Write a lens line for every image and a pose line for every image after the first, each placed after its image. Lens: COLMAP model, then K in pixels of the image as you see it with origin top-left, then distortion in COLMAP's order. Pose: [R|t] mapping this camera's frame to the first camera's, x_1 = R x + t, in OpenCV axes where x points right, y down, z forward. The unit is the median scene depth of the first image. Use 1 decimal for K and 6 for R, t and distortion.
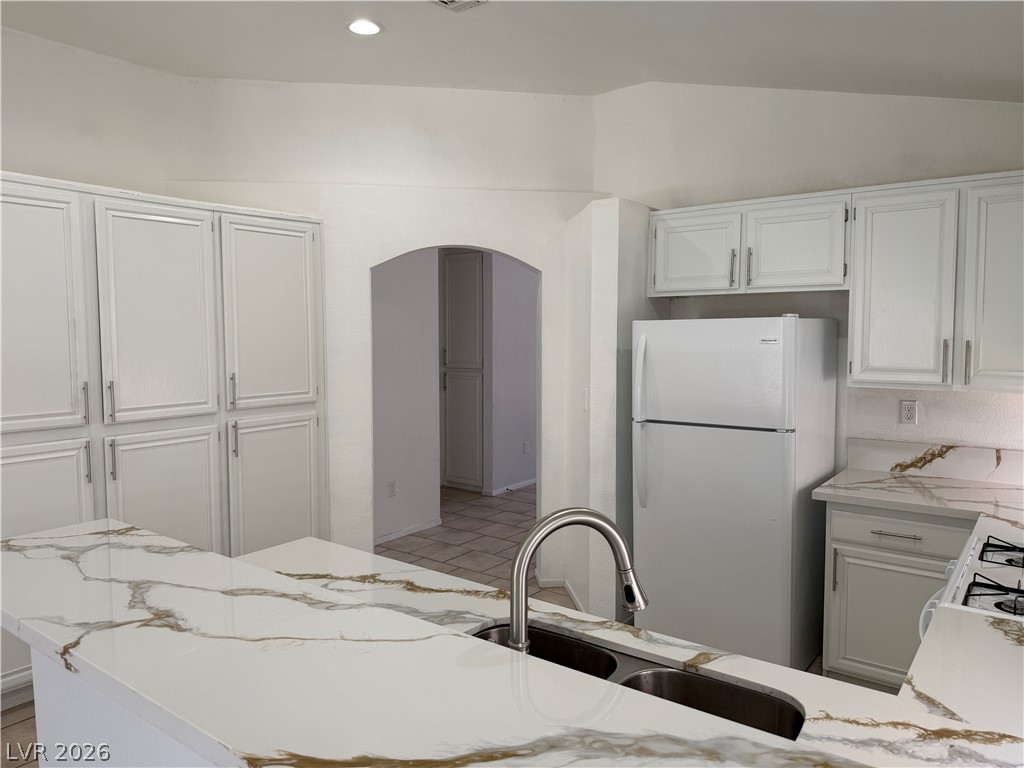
lens RADIAL K [[720.7, 0, 509.0], [0, 720.7, 388.1], [0, 0, 1]] dist [0.091029, -0.135547]
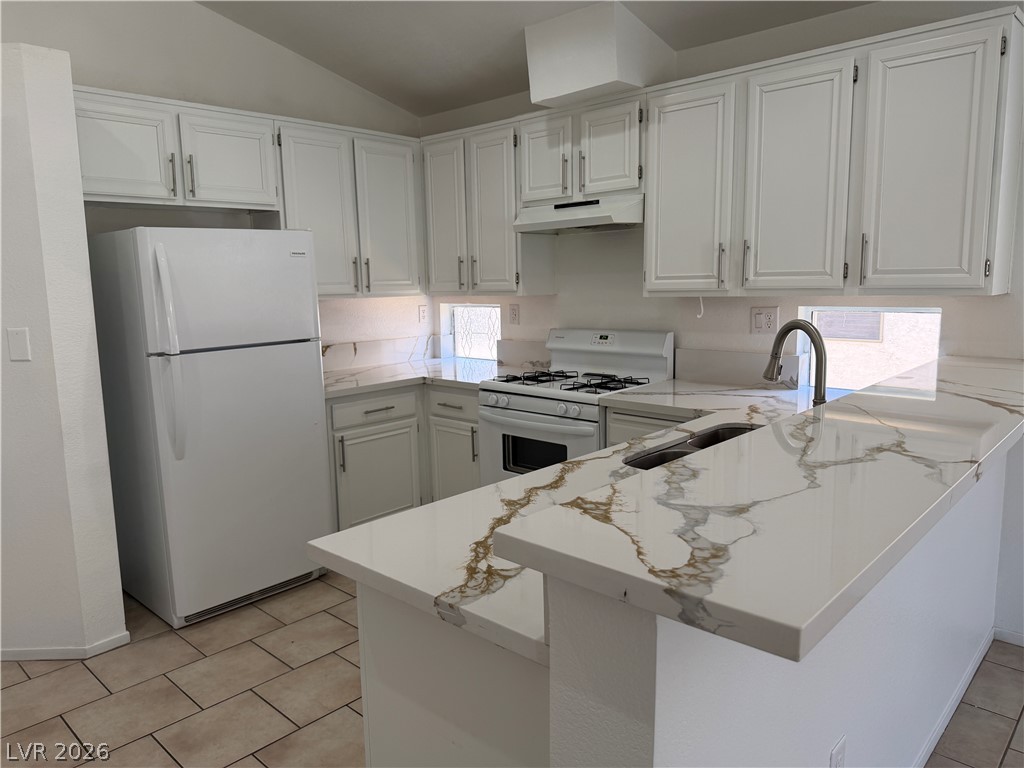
lens RADIAL K [[720.7, 0, 509.0], [0, 720.7, 388.1], [0, 0, 1]] dist [0.091029, -0.135547]
pose [[0.098400, -0.148362, 0.984025, -0.599419], [0.103247, 0.985010, 0.138186, 0.010599], [-0.989776, 0.088000, 0.112243, 0.548082]]
